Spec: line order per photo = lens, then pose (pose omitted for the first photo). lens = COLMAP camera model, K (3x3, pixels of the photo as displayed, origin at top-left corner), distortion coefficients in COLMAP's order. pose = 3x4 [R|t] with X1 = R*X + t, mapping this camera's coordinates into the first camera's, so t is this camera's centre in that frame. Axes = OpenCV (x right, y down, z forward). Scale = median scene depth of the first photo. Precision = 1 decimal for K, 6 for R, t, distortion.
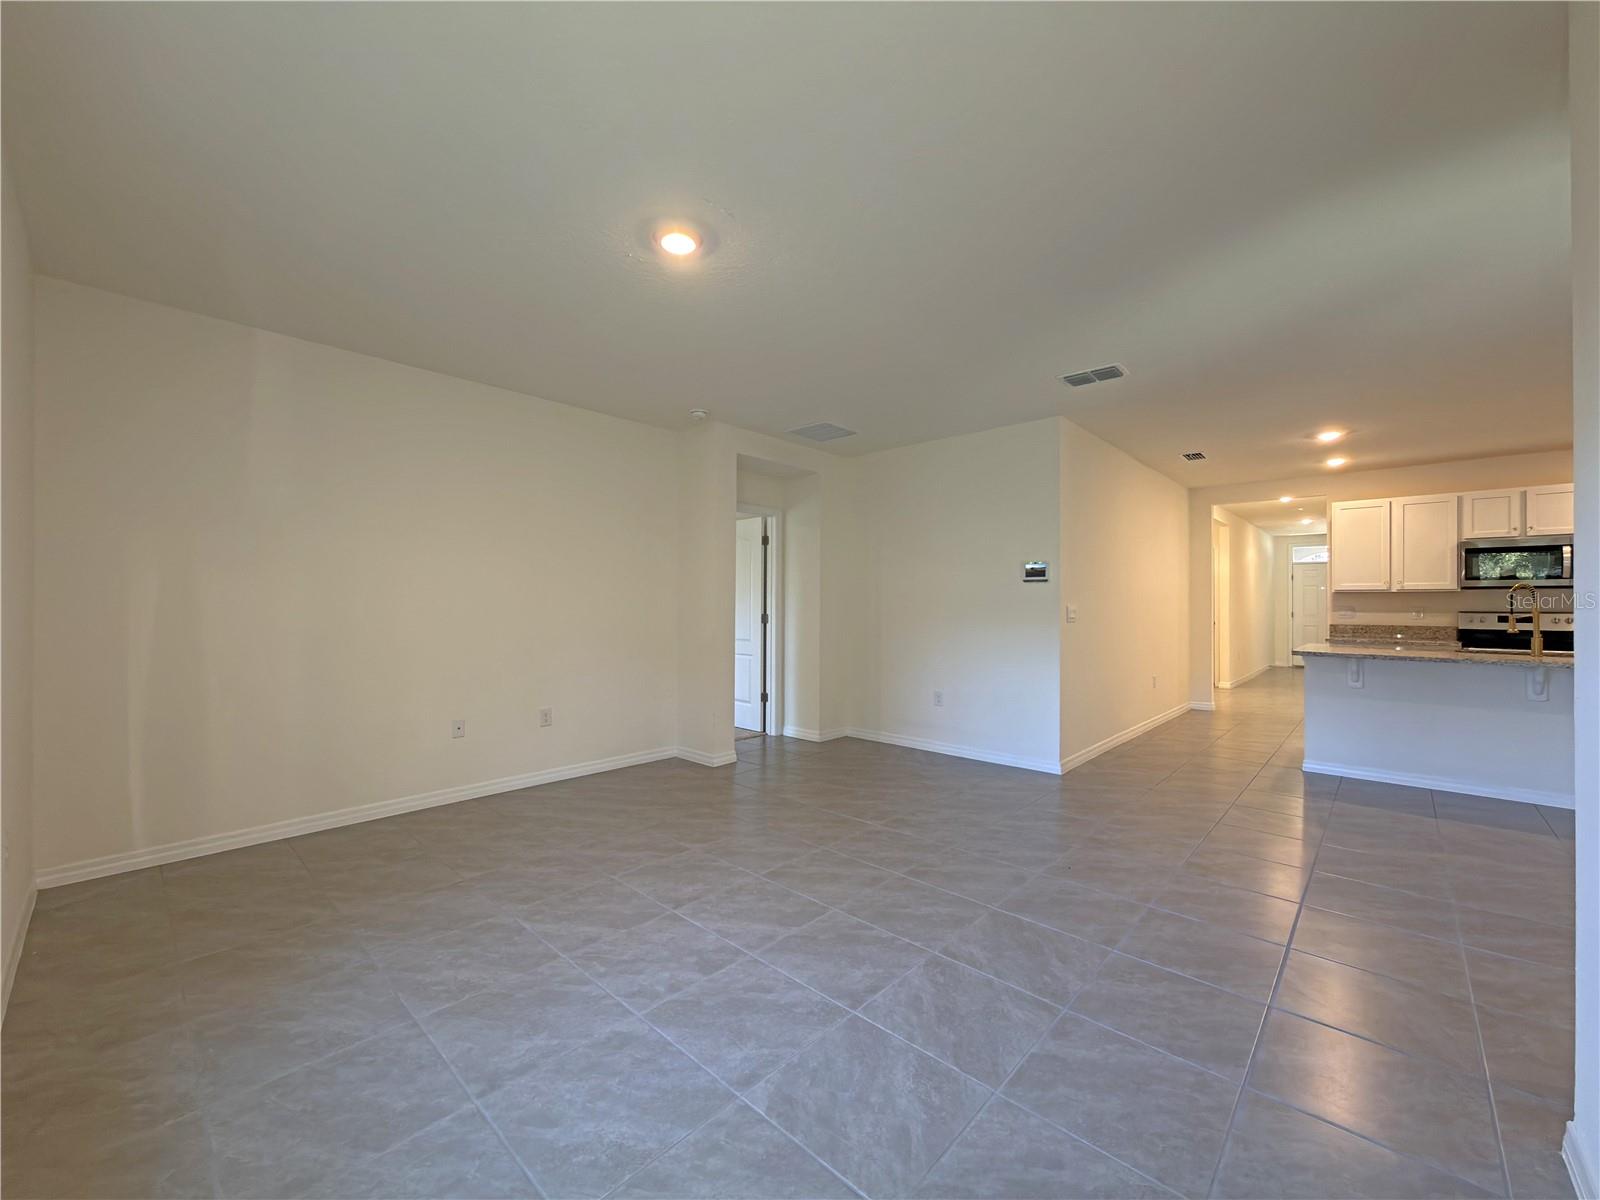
lens RADIAL K [[638.1, 0, 799.8], [0, 638.1, 599.0], [0, 0, 1]] dist [0.000609, -0.000324]
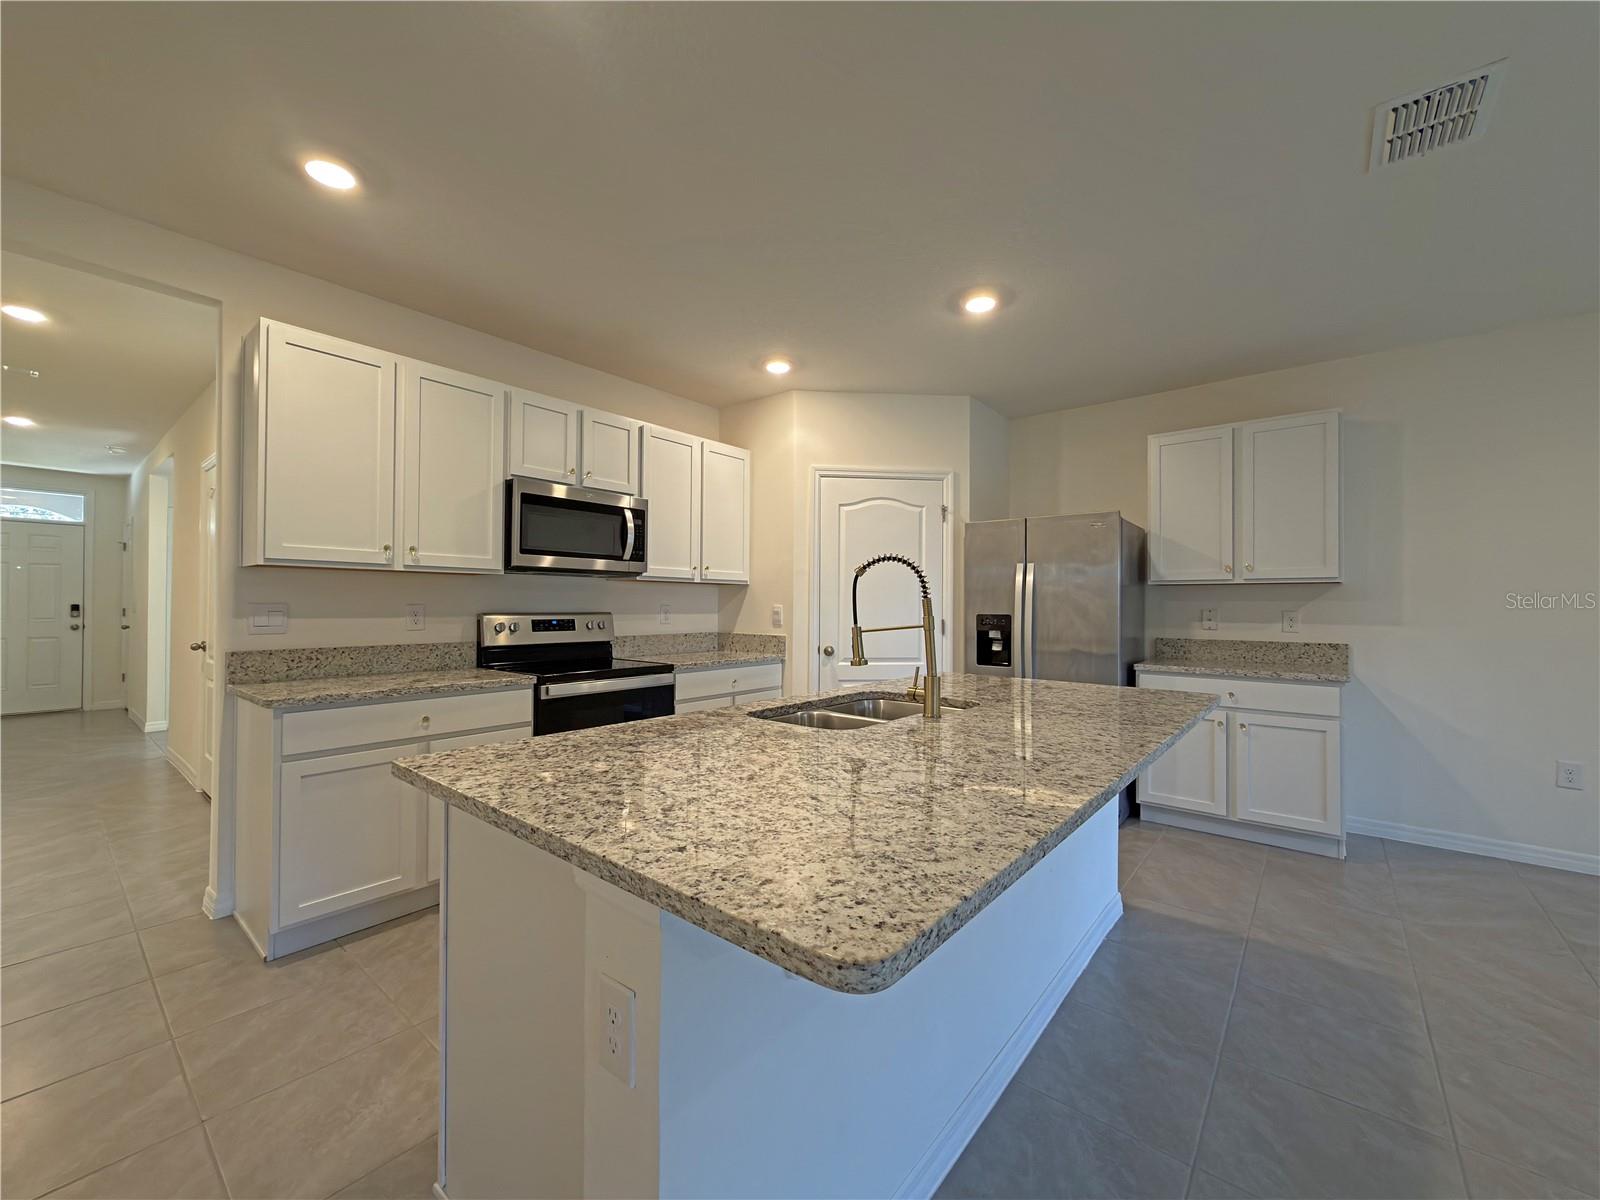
lens RADIAL K [[638.1, 0, 806.0], [0, 638.1, 603.9], [0, 0, 1]] dist [0.000609, -0.000324]
pose [[-0.058243, -0.001092, 0.998302, 0.531720], [-0.014016, 0.999902, 0.000276, 0.008827], [-0.998204, -0.013976, -0.058252, 0.833125]]
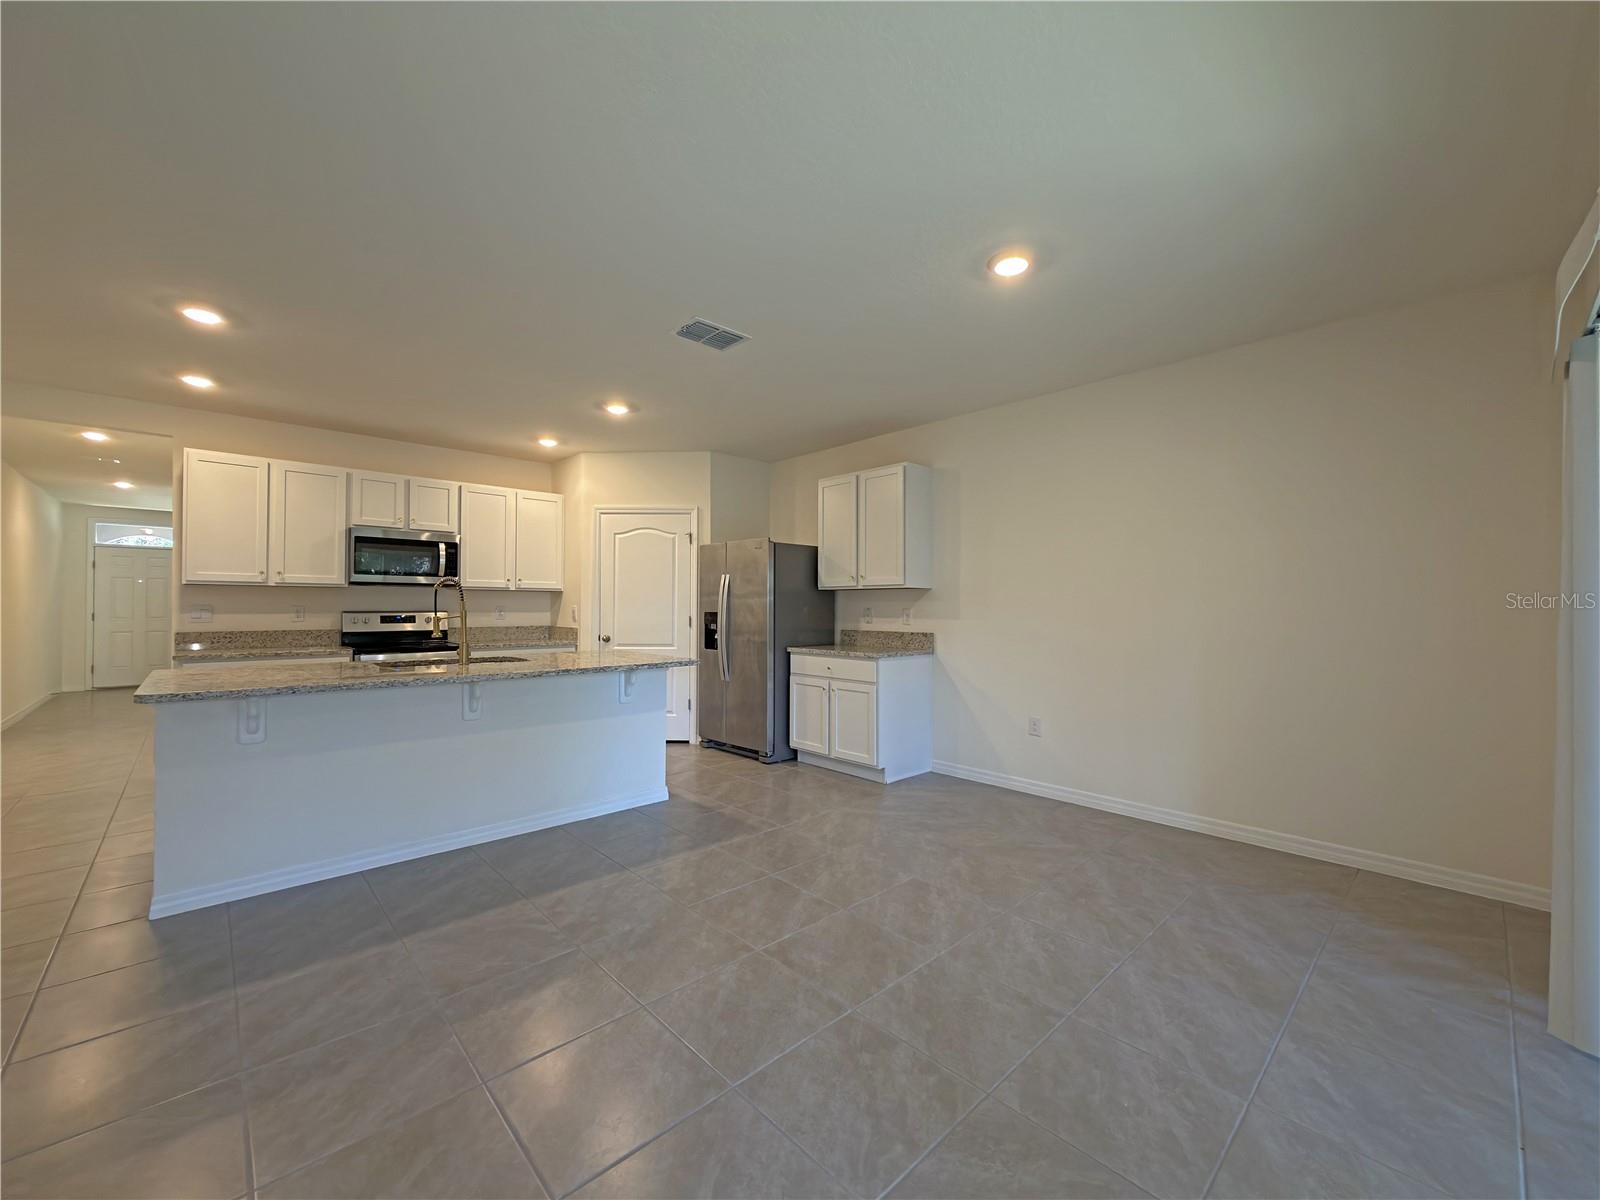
lens RADIAL K [[638.1, 0, 802.9], [0, 638.1, 600.6], [0, 0, 1]] dist [0.000609, -0.000324]
pose [[0.064790, 0.007764, 0.997869, 0.258234], [-0.010893, 0.999916, -0.007073, 0.005415], [-0.997839, -0.010412, 0.064869, 0.375527]]
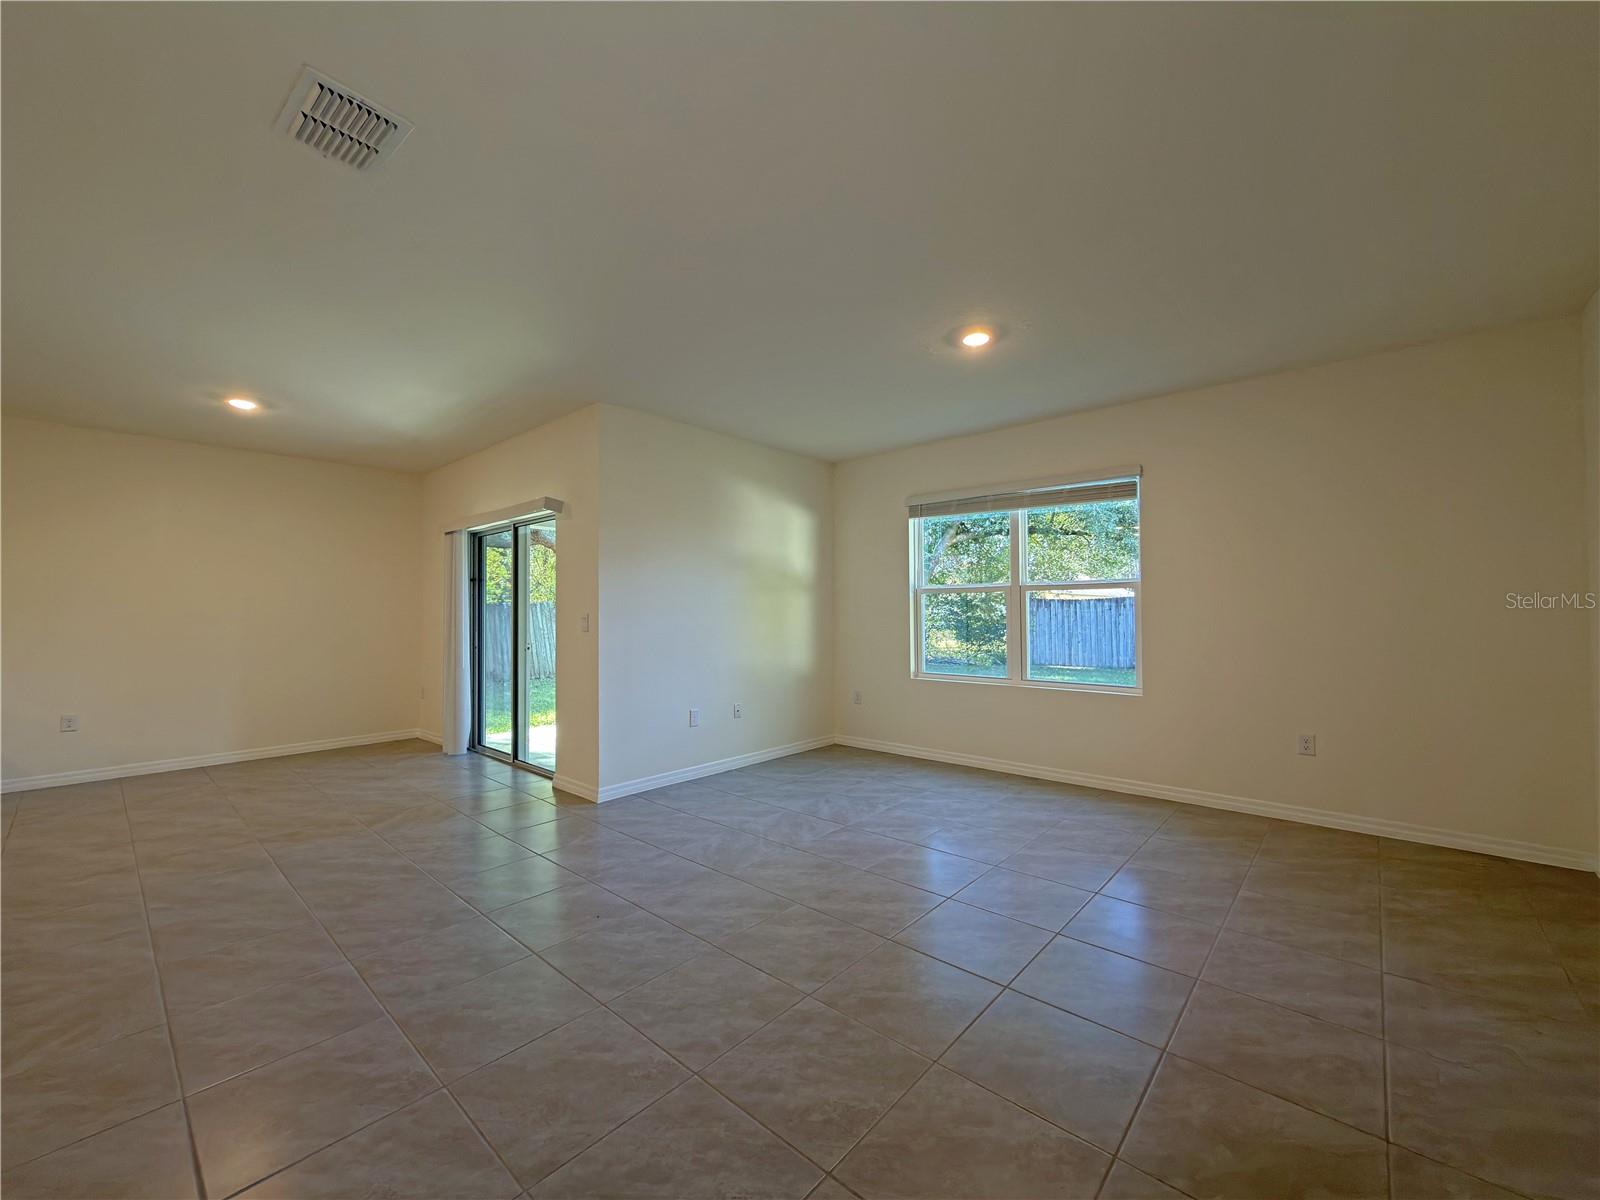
lens RADIAL K [[638.1, 0, 799.0], [0, 638.1, 598.0], [0, 0, 1]] dist [0.000609, -0.000324]
pose [[-0.999783, 0.001793, -0.020747, 0.090670], [0.002393, 0.999579, -0.028920, 0.008452], [0.020687, -0.028963, -0.999366, 1.015338]]
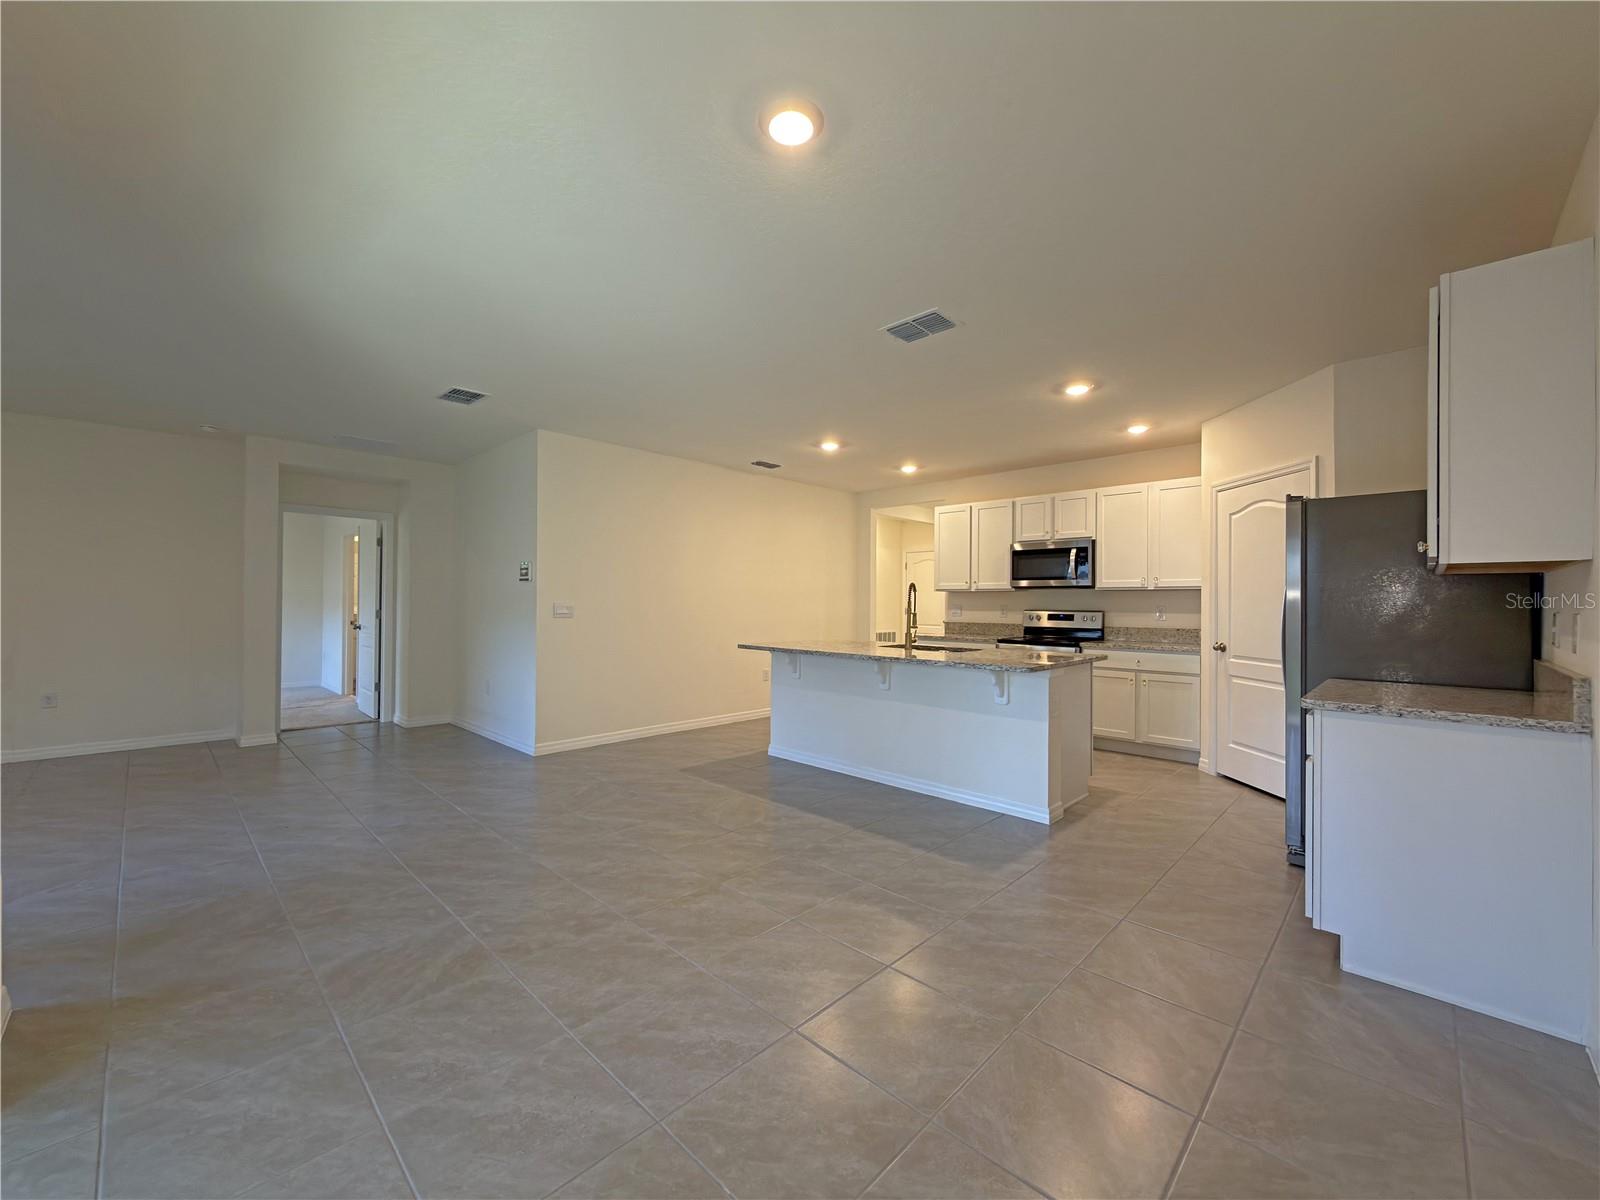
lens RADIAL K [[638.1, 0, 801.5], [0, 638.1, 601.9], [0, 0, 1]] dist [0.000609, -0.000324]
pose [[0.999874, 0.003517, -0.015459, 0.740858], [-0.003429, 0.999978, 0.005711, 0.001719], [0.015479, -0.005657, 0.999864, -0.076436]]
